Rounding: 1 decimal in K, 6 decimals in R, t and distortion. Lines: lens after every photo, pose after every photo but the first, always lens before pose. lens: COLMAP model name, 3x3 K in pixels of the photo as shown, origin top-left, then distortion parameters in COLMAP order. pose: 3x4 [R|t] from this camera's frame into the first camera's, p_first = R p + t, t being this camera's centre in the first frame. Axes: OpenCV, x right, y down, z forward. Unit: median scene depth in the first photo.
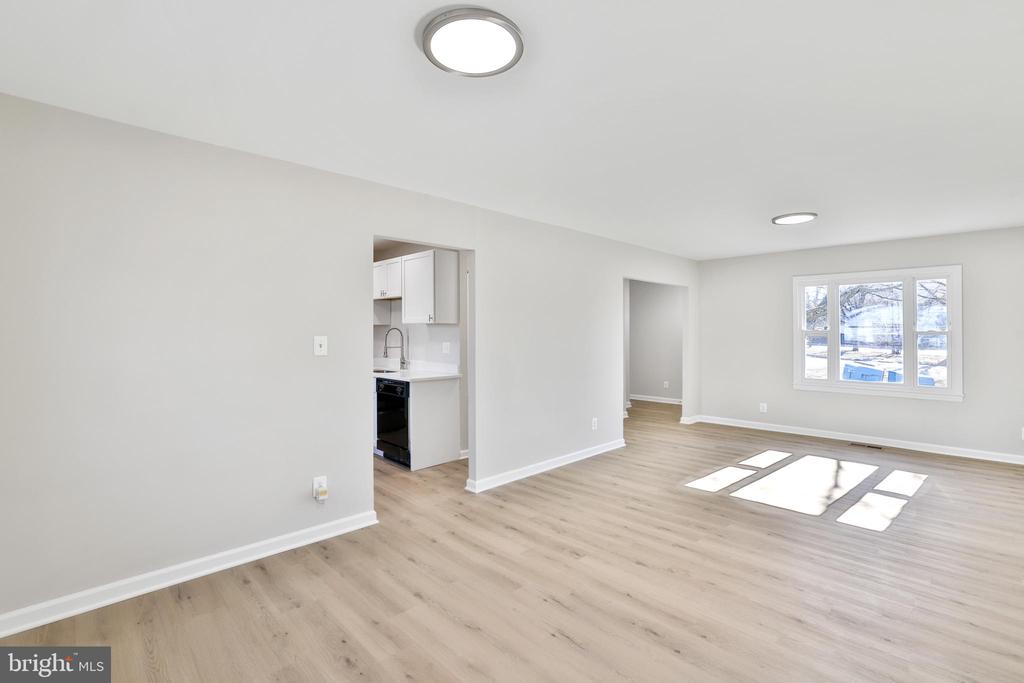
lens RADIAL K [[464.6, 0, 512.3], [0, 464.6, 329.1], [0, 0, 1]] dist [-0.054283, 0.016018]
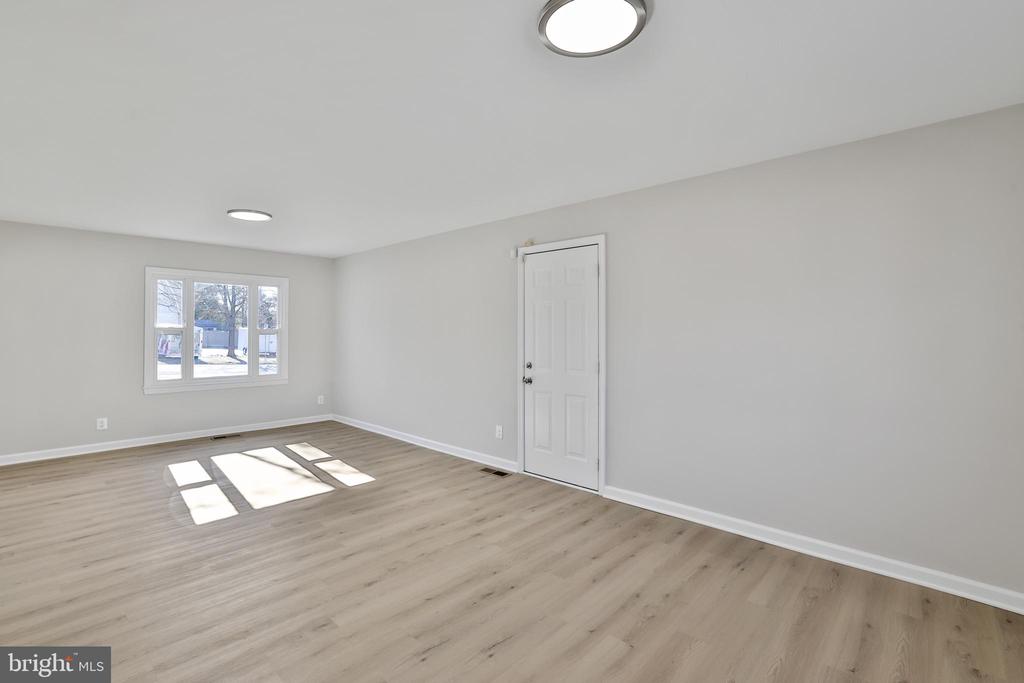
lens RADIAL K [[464.6, 0, 512.3], [0, 464.6, 329.1], [0, 0, 1]] dist [-0.054283, 0.016018]
pose [[-0.043358, 0.004434, 0.999050, -0.504047], [-0.006595, 0.999967, -0.004725, 0.010319], [-0.999038, -0.006794, -0.043328, 0.607827]]
